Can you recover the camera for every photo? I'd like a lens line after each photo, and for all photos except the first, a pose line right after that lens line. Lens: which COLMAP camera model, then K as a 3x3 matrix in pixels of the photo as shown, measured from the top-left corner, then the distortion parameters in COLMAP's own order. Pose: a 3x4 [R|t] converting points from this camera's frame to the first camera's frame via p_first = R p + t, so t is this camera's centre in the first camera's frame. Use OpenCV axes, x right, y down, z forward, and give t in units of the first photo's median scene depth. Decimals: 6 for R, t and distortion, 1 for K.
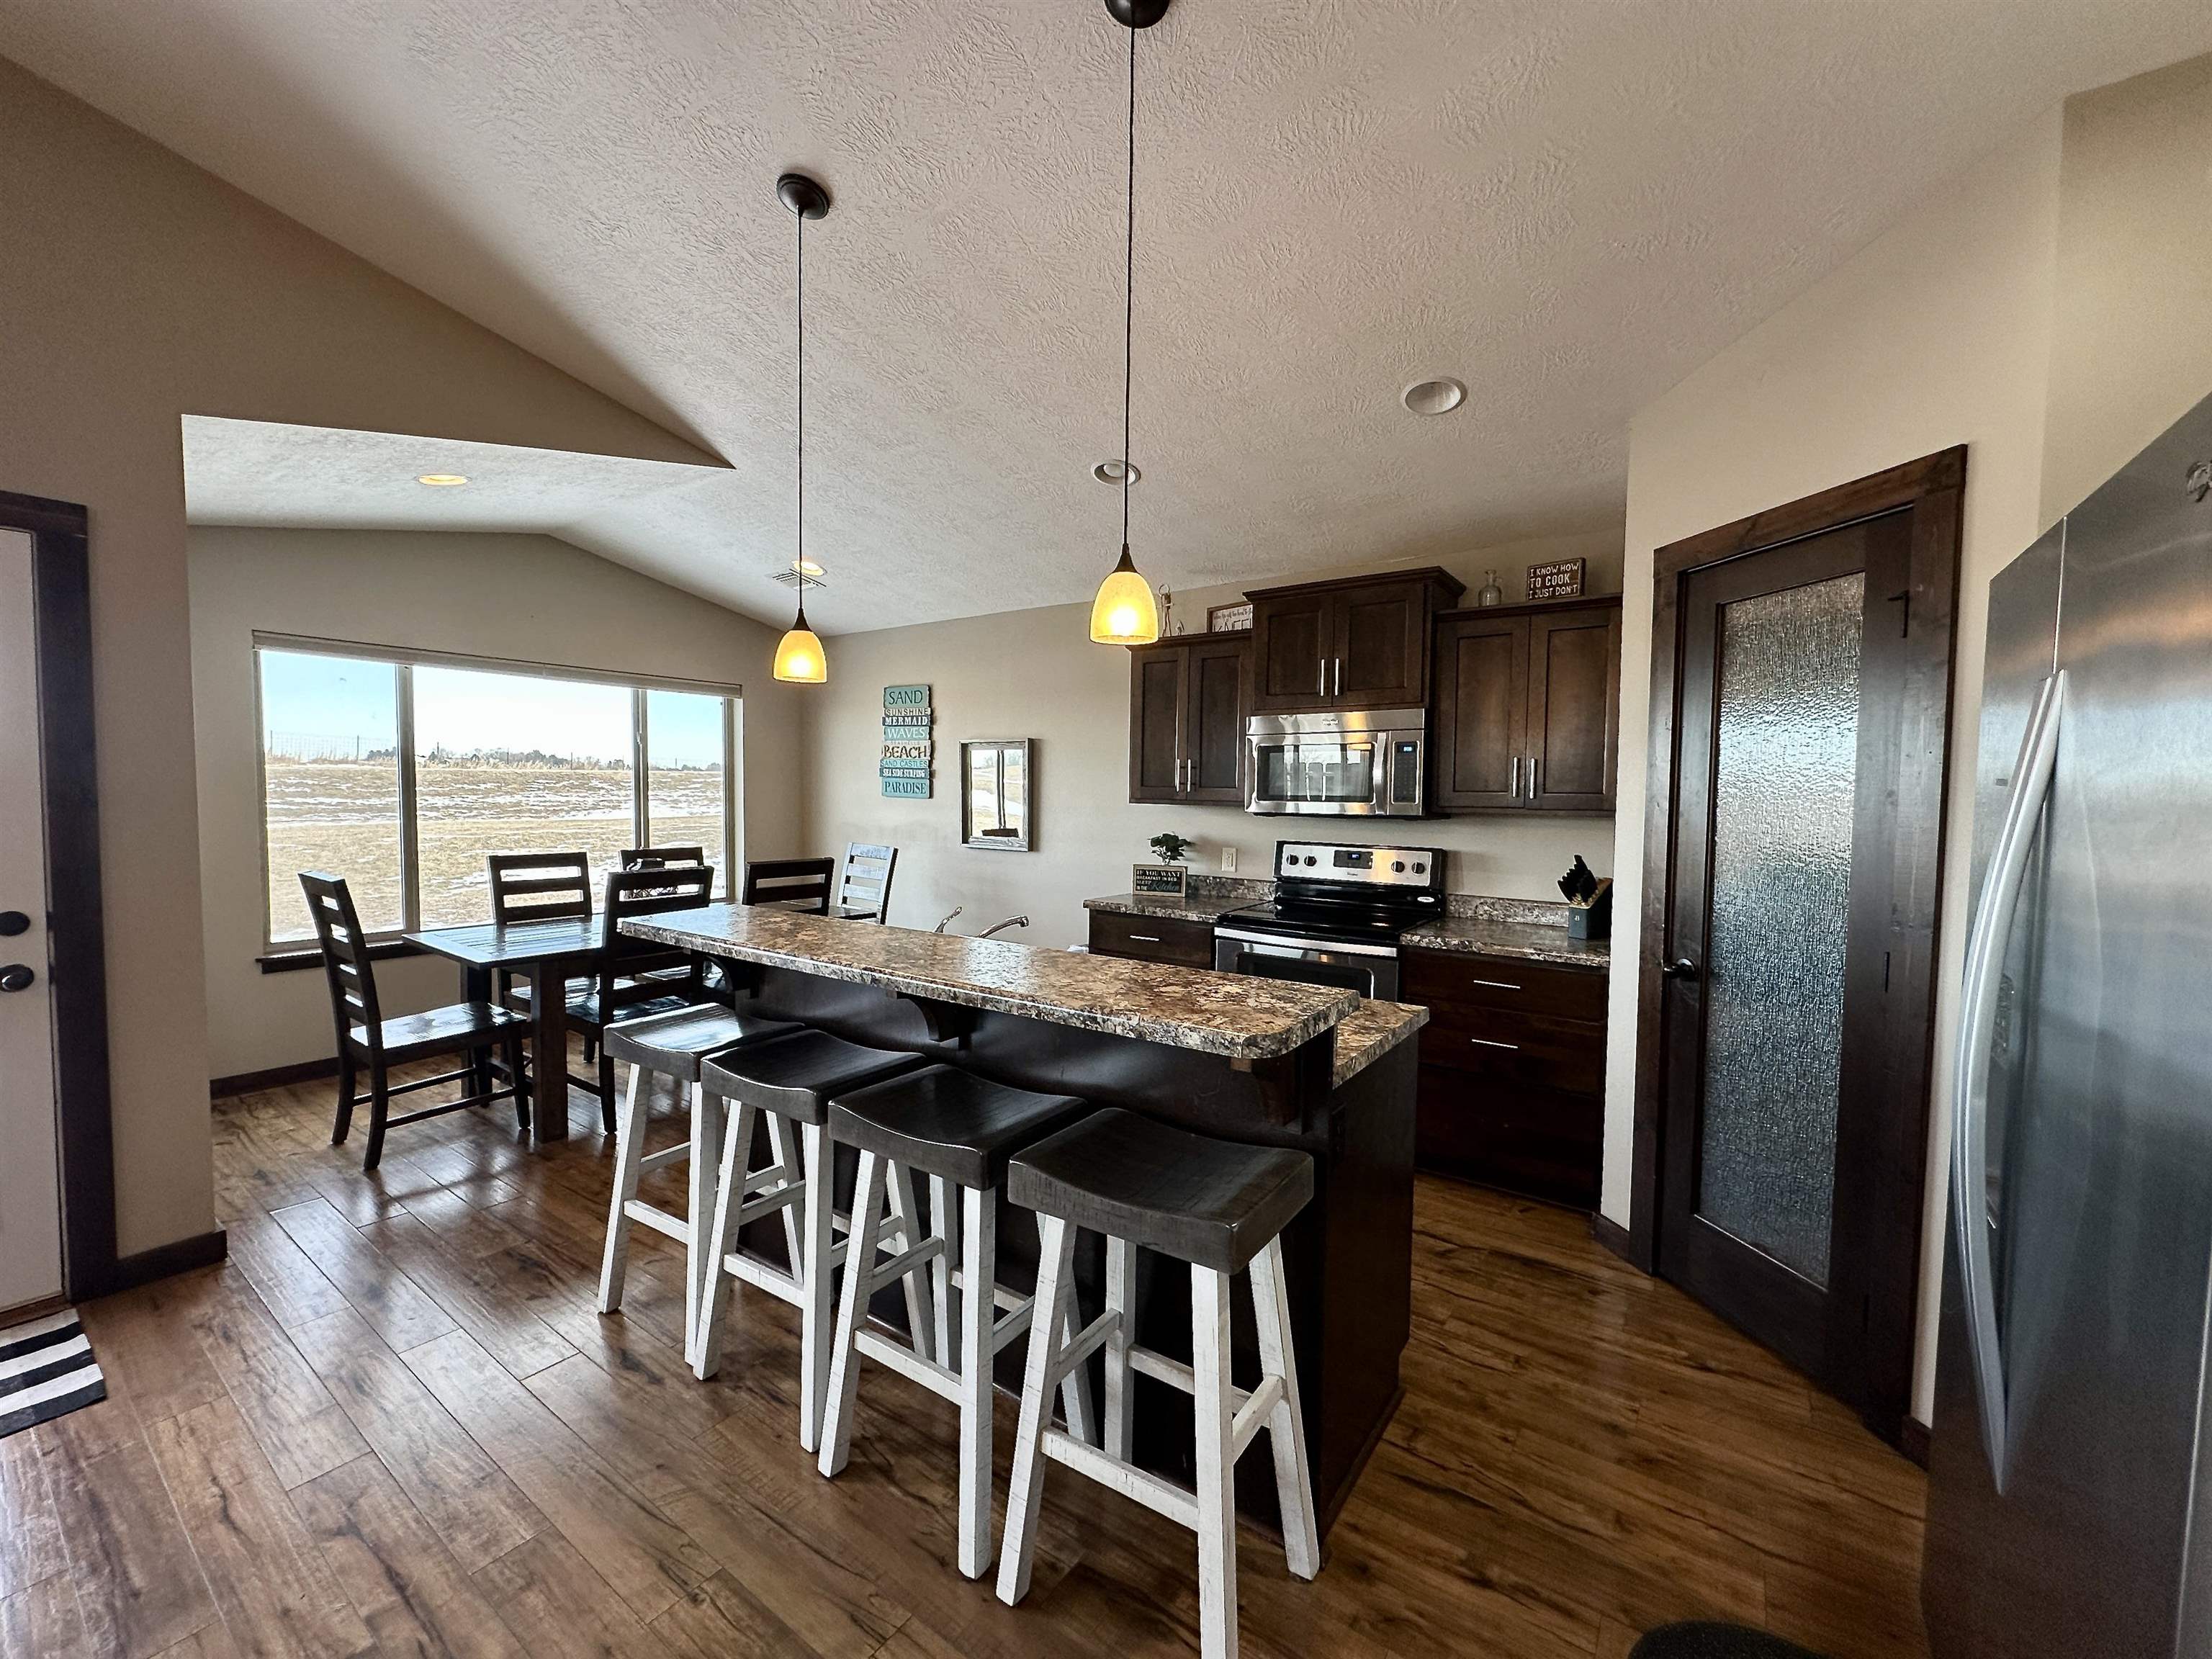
lens RADIAL K [[880.3, 0, 1112.0], [0, 880.3, 833.5], [0, 0, 1]] dist [-0.002589, 0.000261]
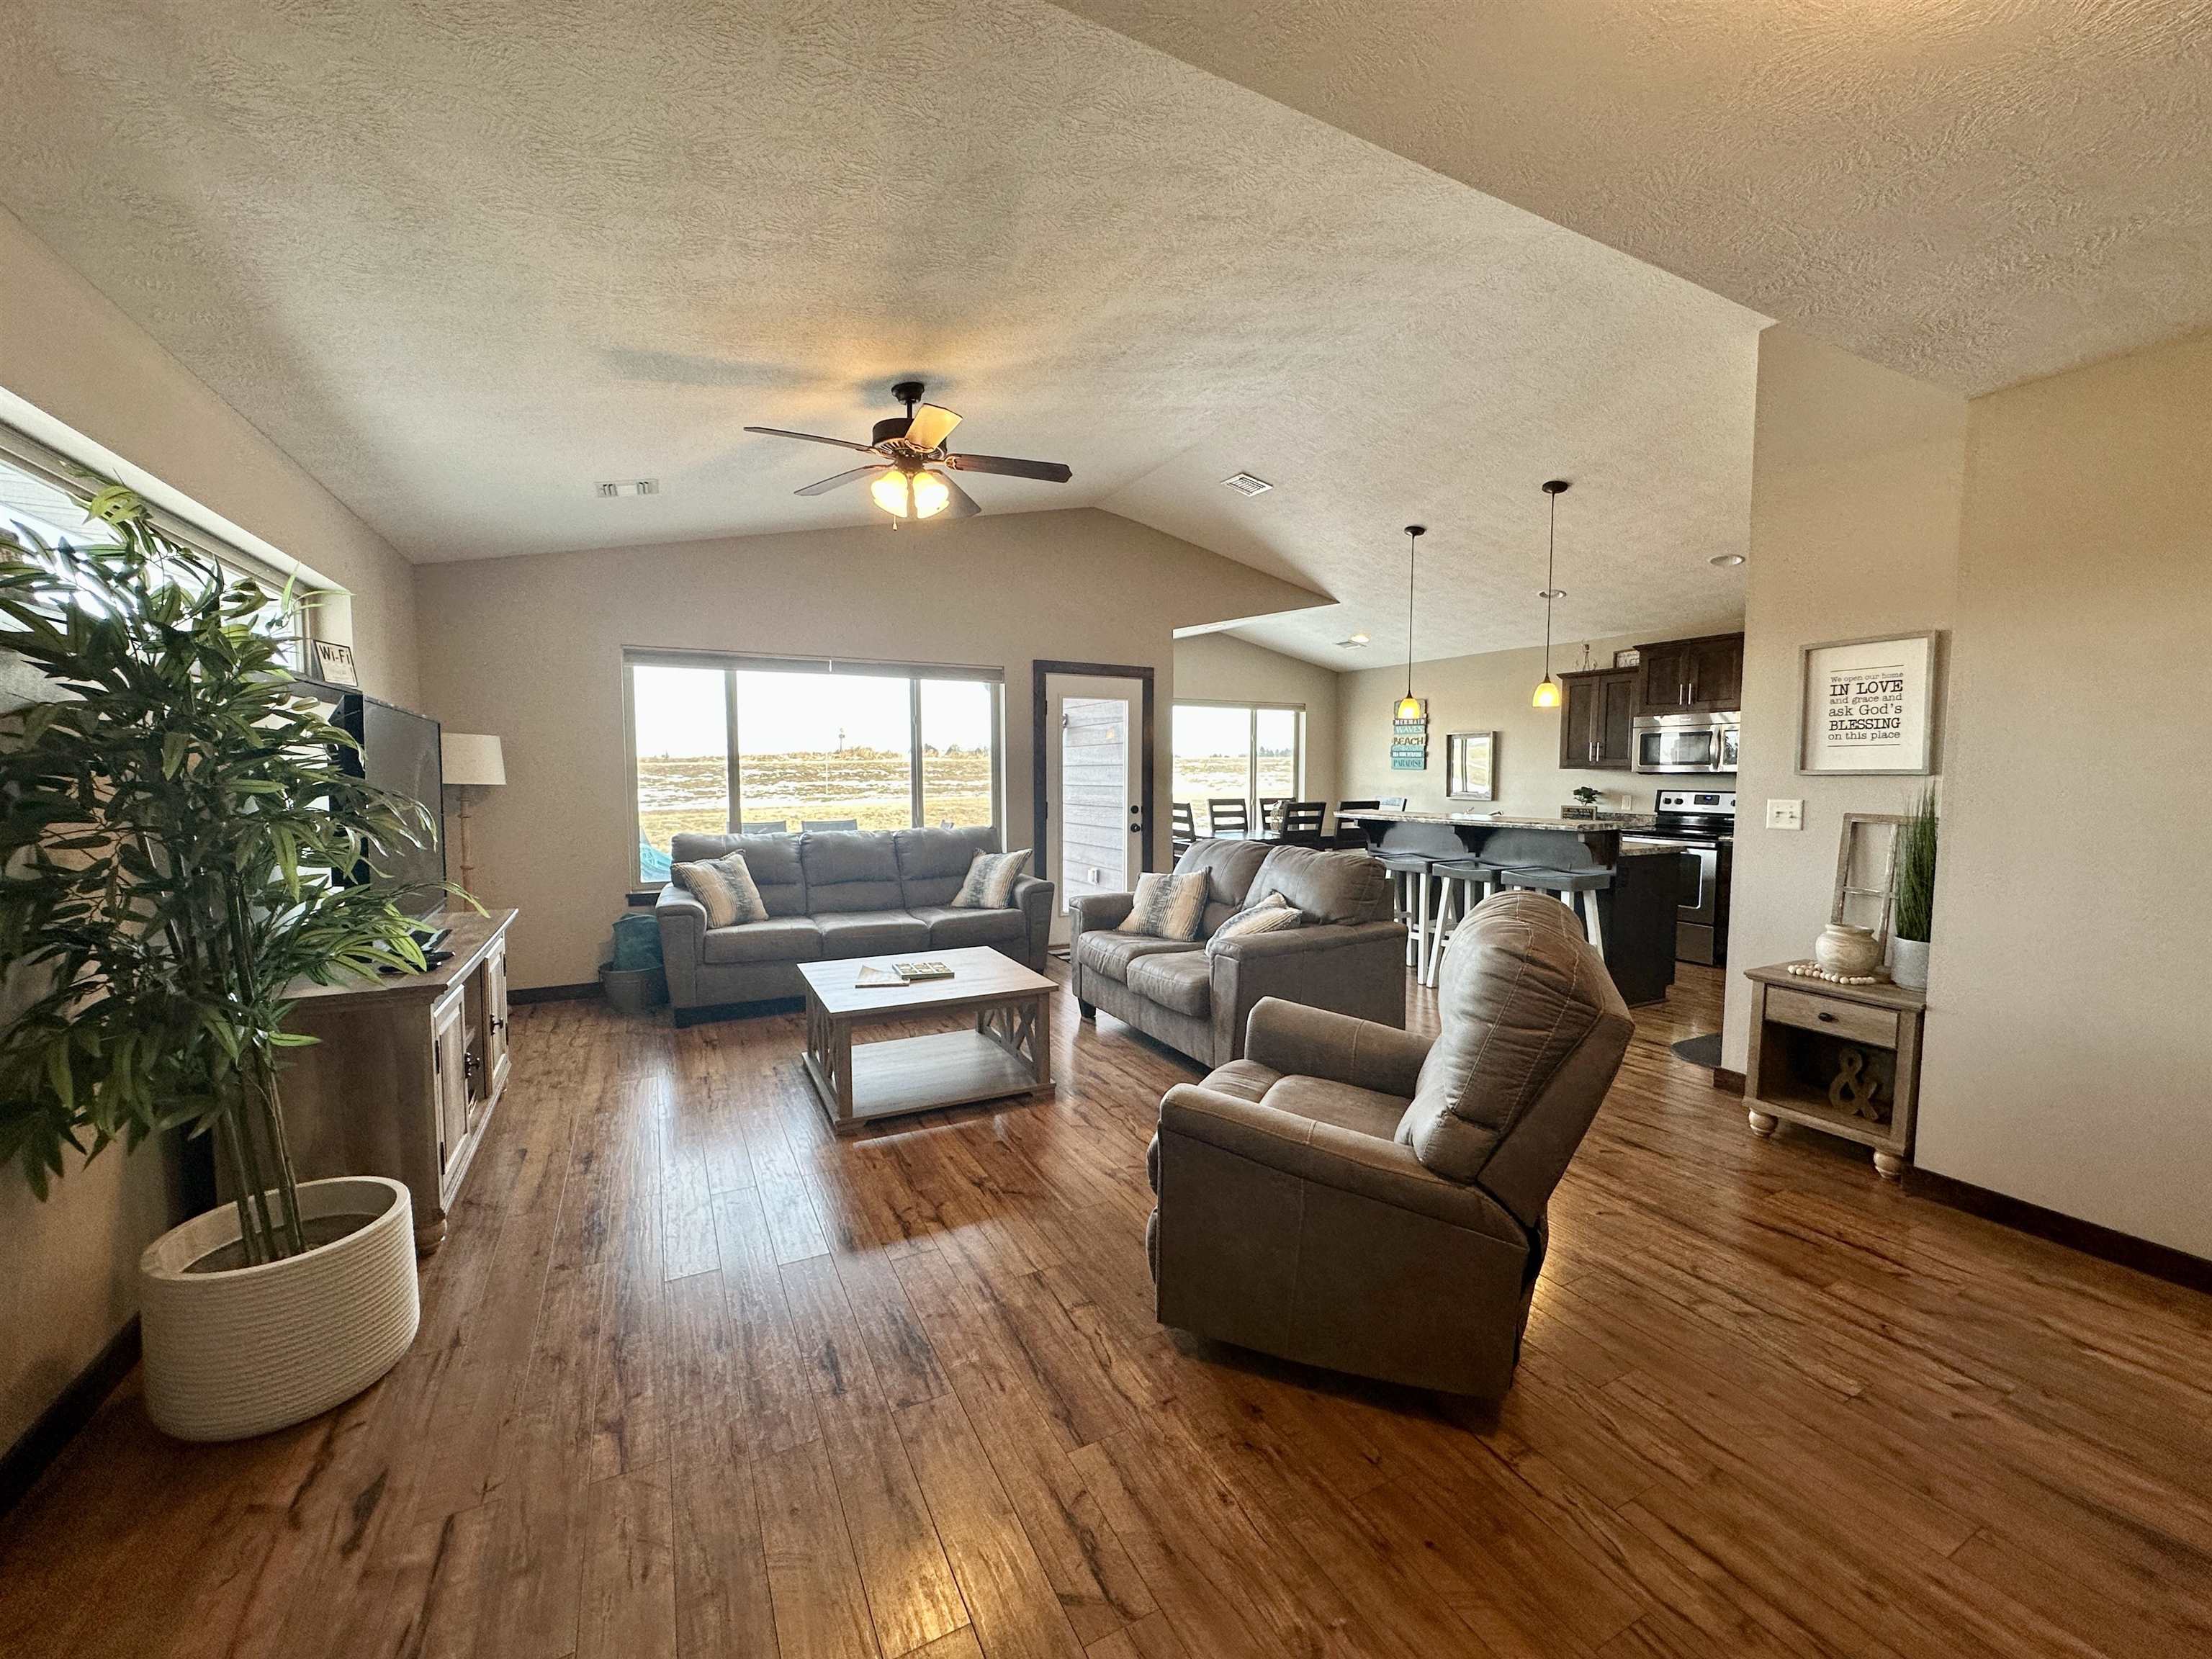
lens RADIAL K [[851.5, 0, 1106.0], [0, 851.5, 829.5], [0, 0, 1]] dist [-0.001801, 0.000020]
pose [[0.878059, 0.020910, -0.478094, 0.041755], [-0.012670, 0.999711, 0.020454, 0.063460], [0.478384, -0.011902, 0.878070, -0.917897]]
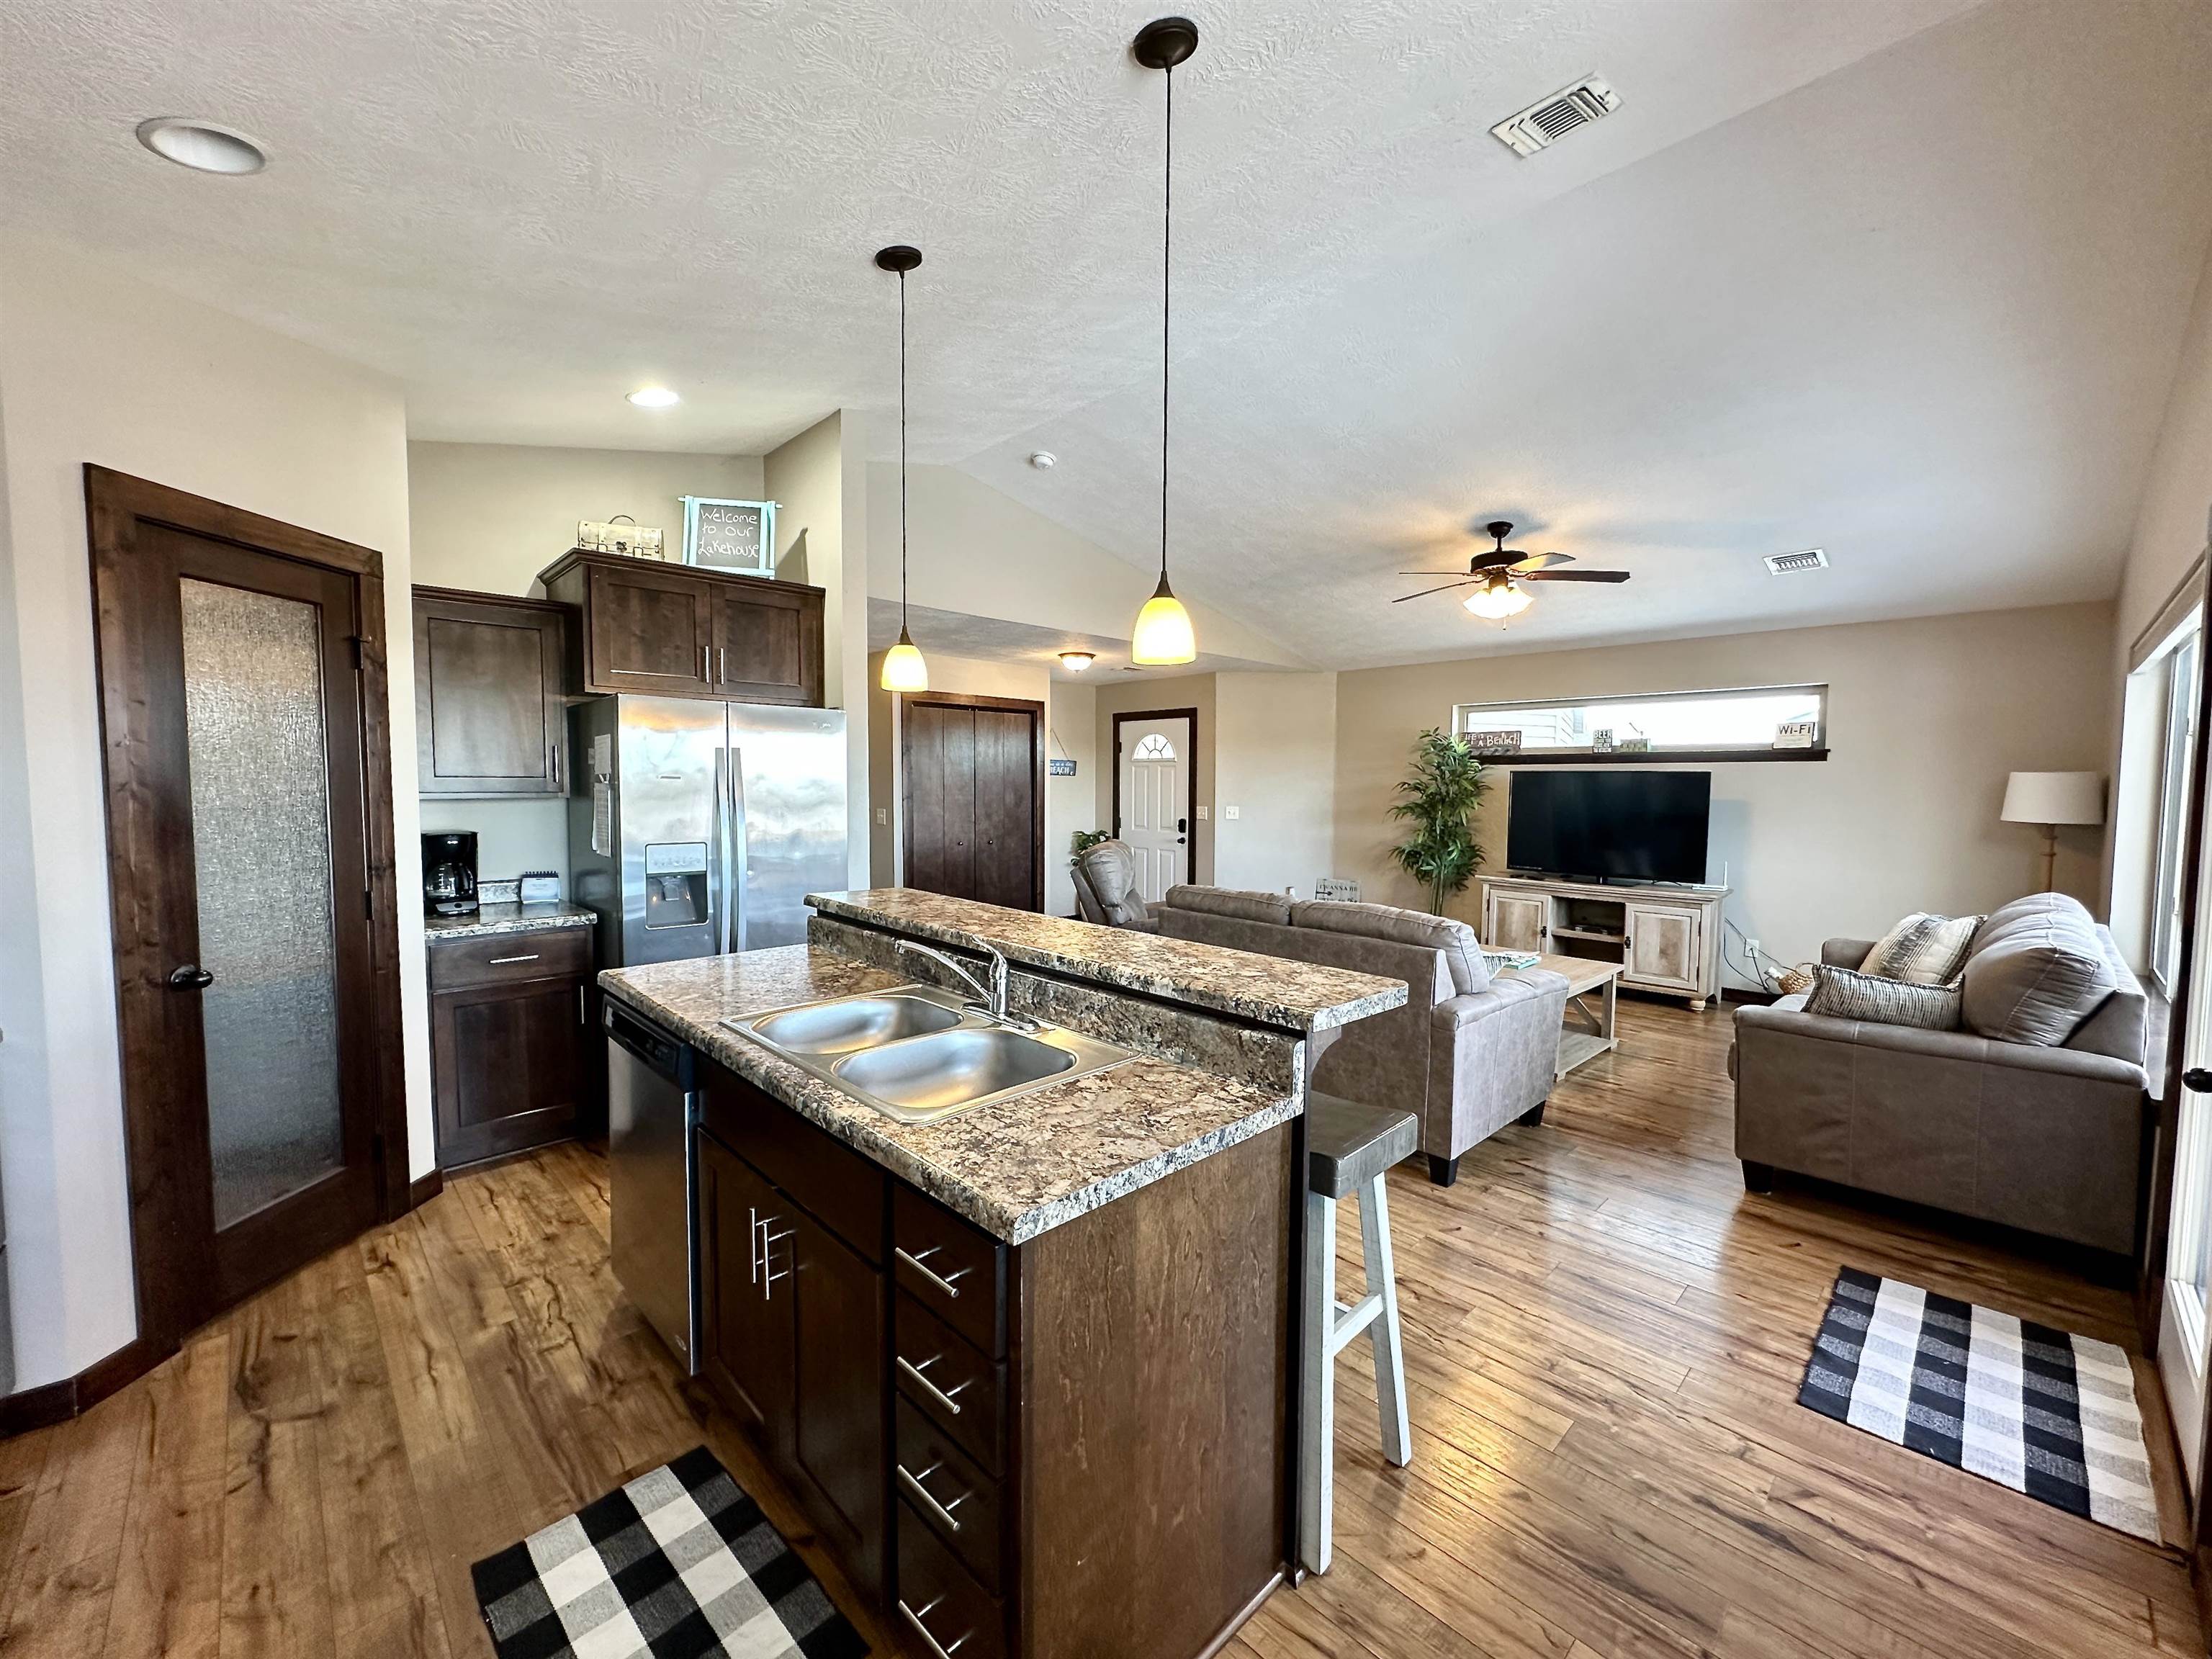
lens RADIAL K [[880.3, 0, 1112.0], [0, 880.3, 833.5], [0, 0, 1]] dist [-0.002589, 0.000261]
pose [[-0.981818, -0.029757, 0.187480, -0.277077], [-0.009490, 0.994097, 0.108082, -0.061527], [-0.189589, 0.104338, -0.976304, 1.072963]]
